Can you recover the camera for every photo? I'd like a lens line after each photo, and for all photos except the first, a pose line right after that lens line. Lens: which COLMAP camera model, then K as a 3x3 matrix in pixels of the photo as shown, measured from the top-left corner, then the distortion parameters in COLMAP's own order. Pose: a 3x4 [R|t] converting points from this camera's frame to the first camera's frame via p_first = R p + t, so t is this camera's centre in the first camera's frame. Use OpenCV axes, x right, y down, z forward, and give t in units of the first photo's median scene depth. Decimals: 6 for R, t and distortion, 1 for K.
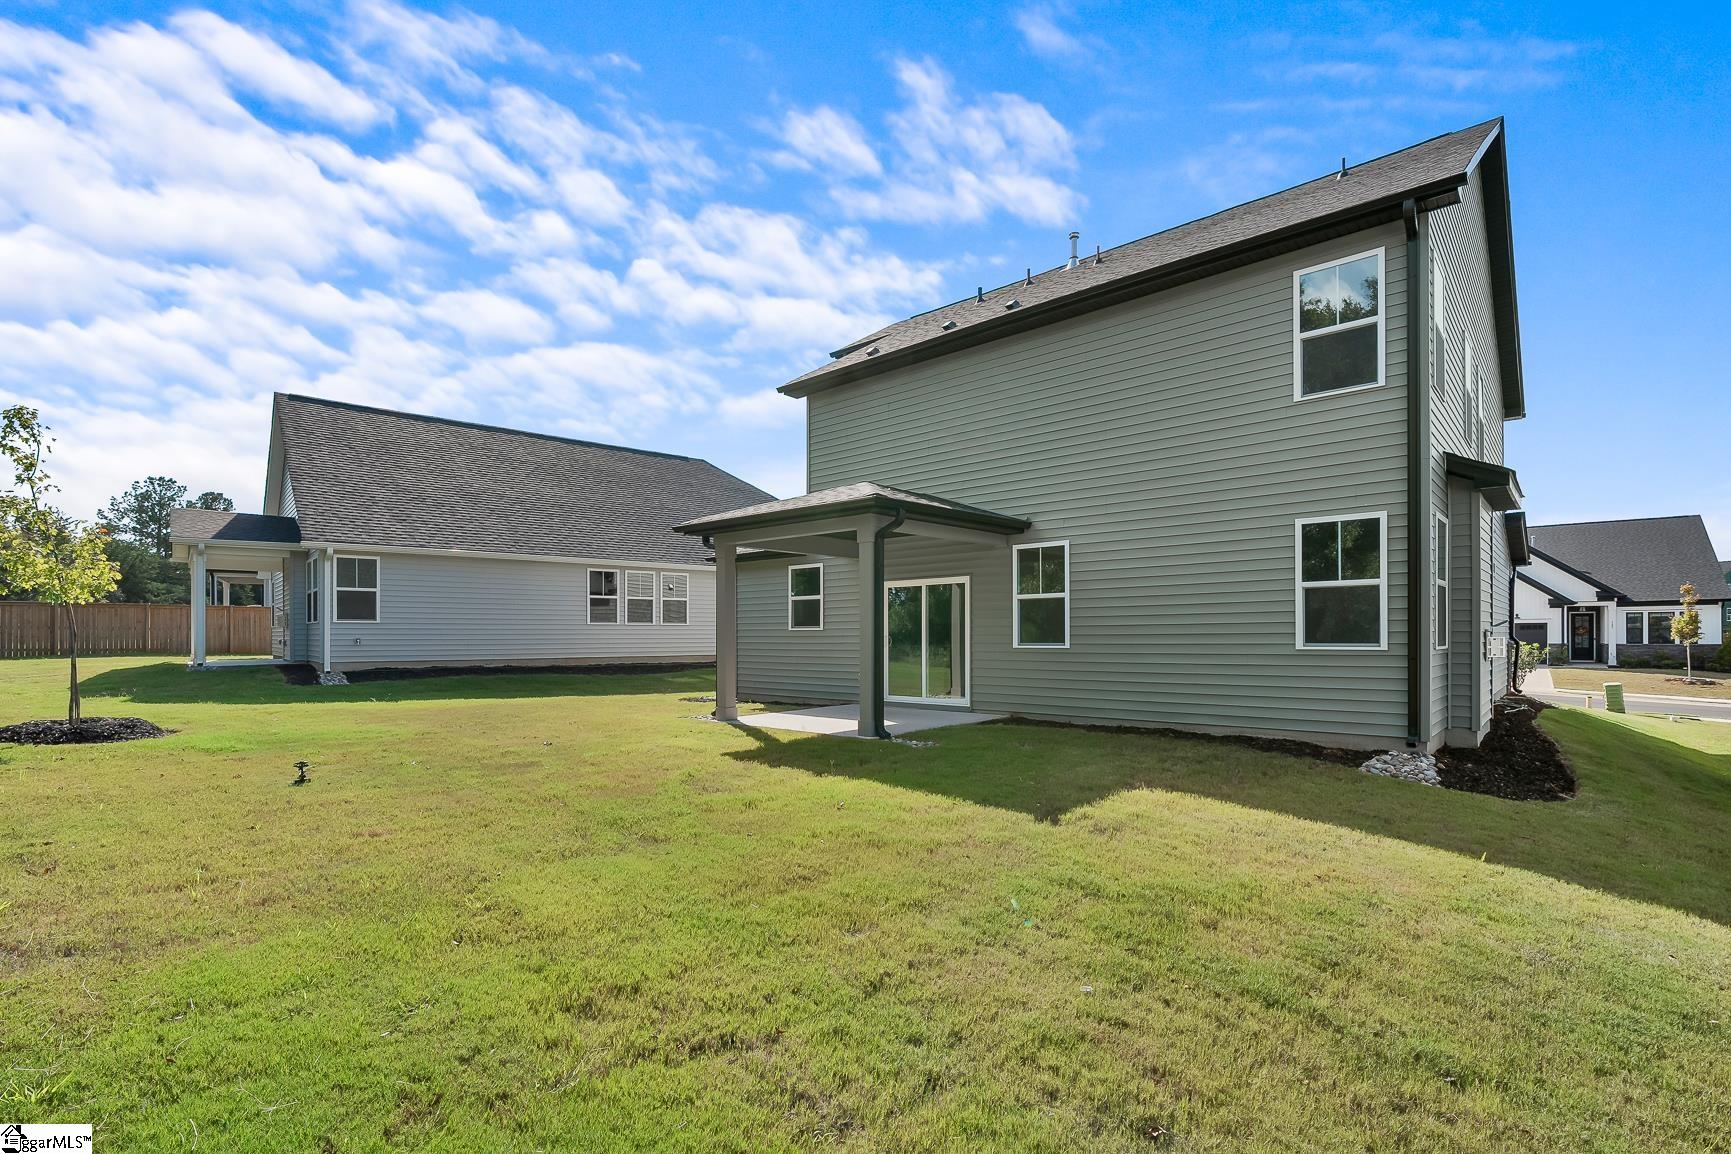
lens RADIAL K [[808.1, 0, 863.7], [0, 808.1, 637.7], [0, 0, 1]] dist [-0.000604, -0.000030]
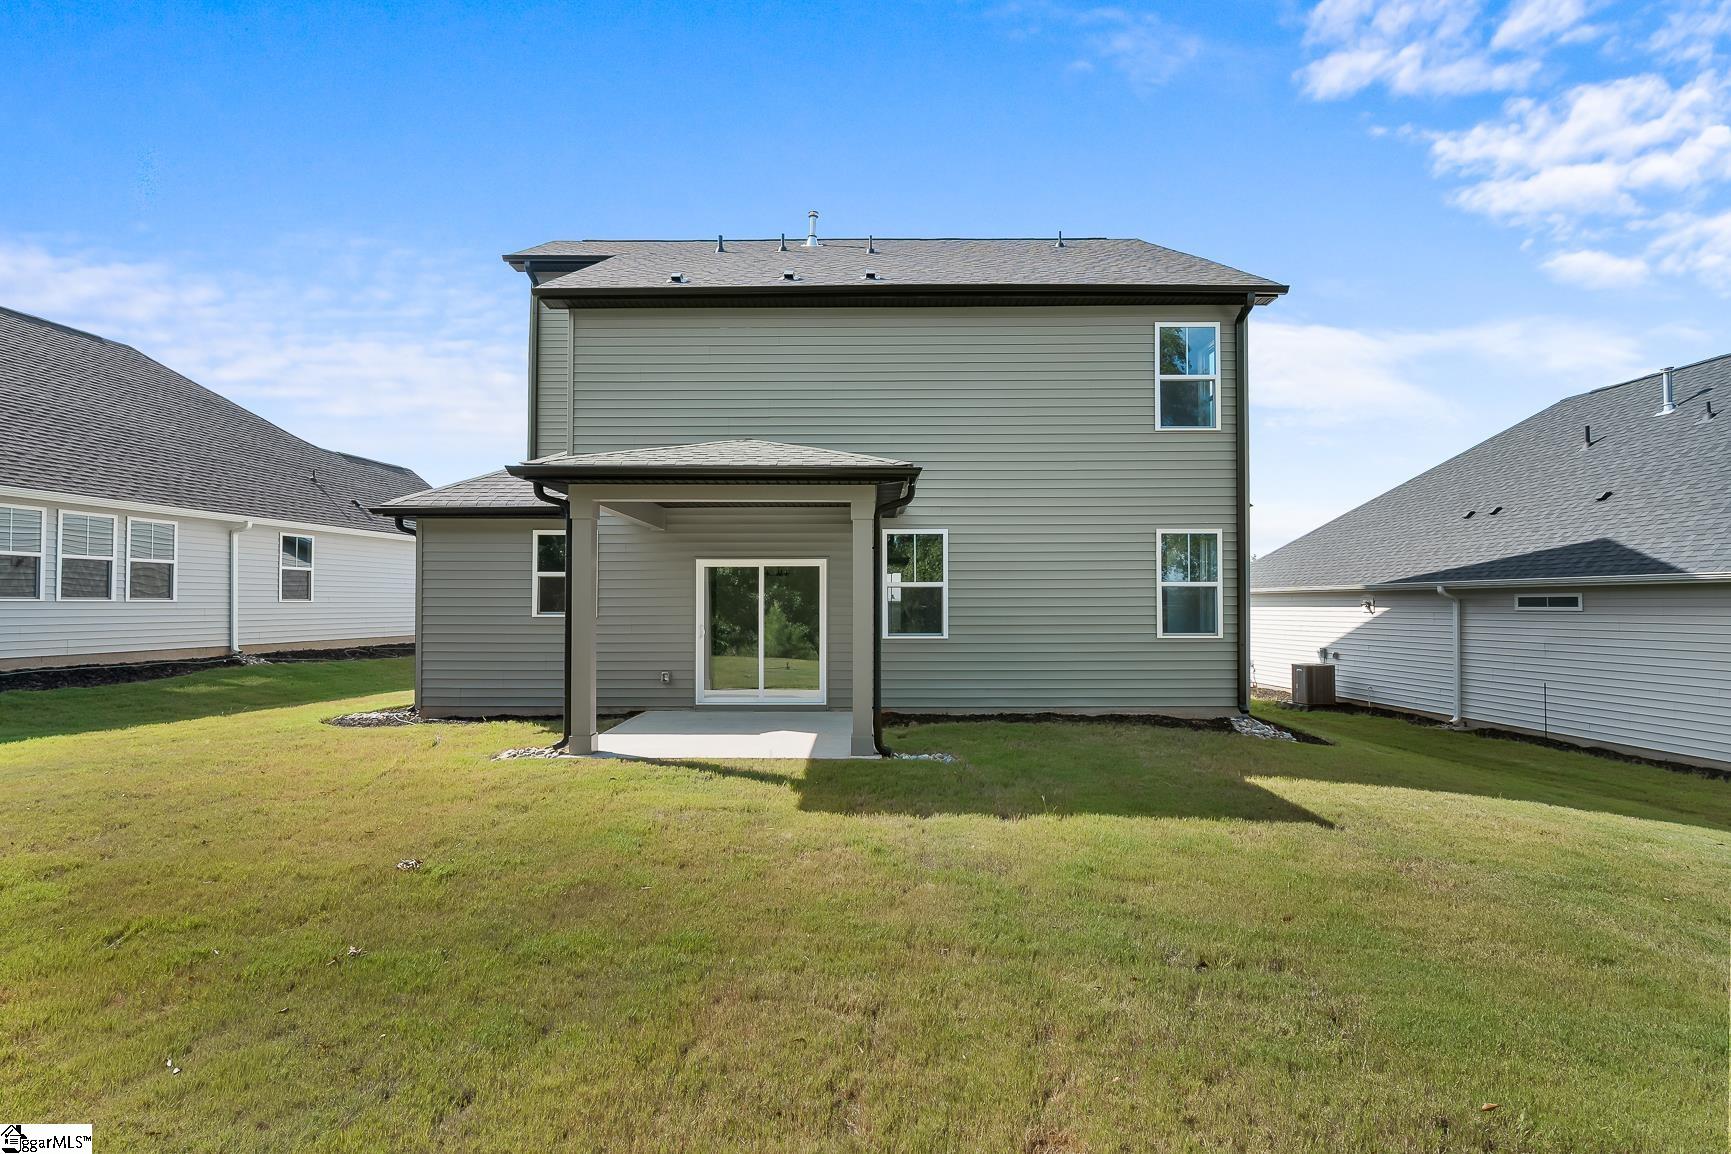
lens RADIAL K [[788.7, 0, 861.8], [0, 788.7, 594.0], [0, 0, 1]] dist [-0.000726, 0.000008]
pose [[0.745530, 0.014016, 0.666325, -0.462477], [-0.001911, 0.999820, -0.018892, -0.022889], [-0.666469, 0.012811, 0.745422, 0.350794]]
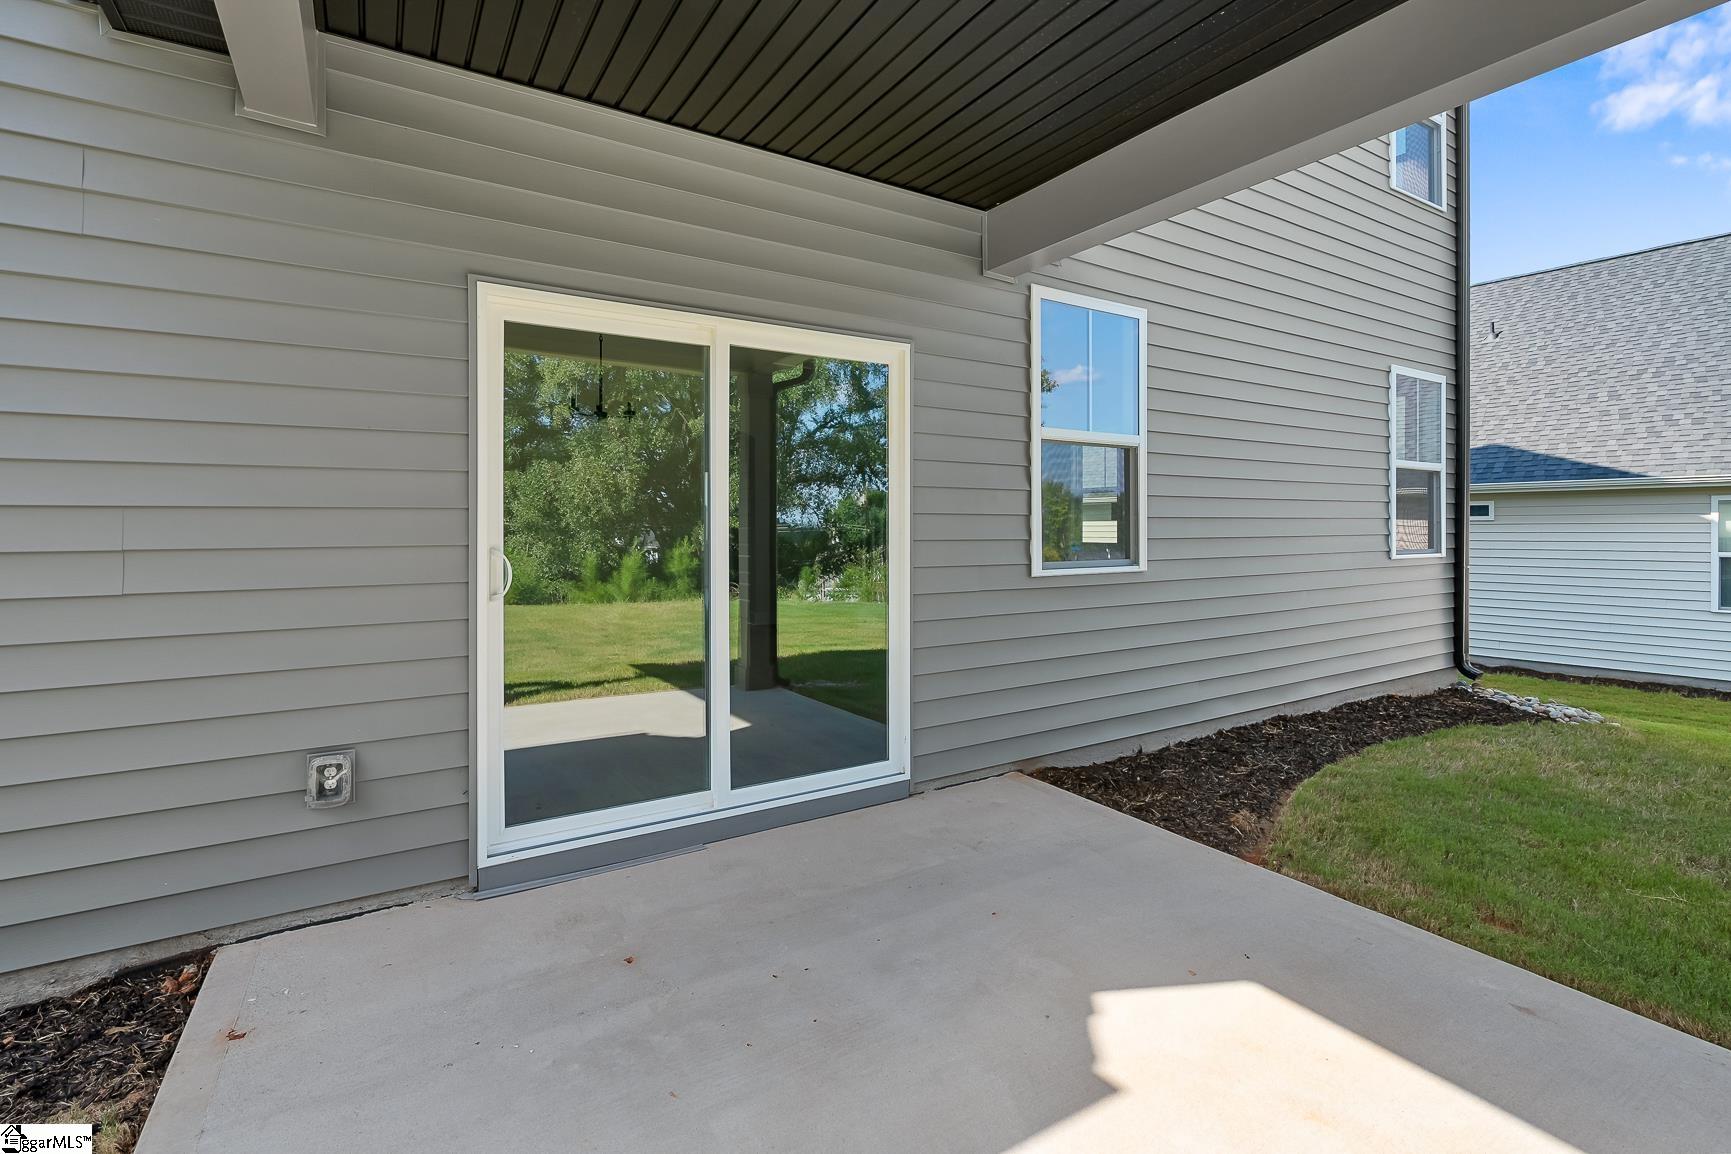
lens RADIAL K [[780.3, 0, 868.0], [0, 780.3, 528.6], [0, 0, 1]] dist [-0.001206, 0.000002]
pose [[0.276765, 0.000878, 0.960937, -0.167094], [-0.002013, 0.999998, -0.000334, -0.008473], [-0.960935, -0.001842, 0.276766, 1.020285]]
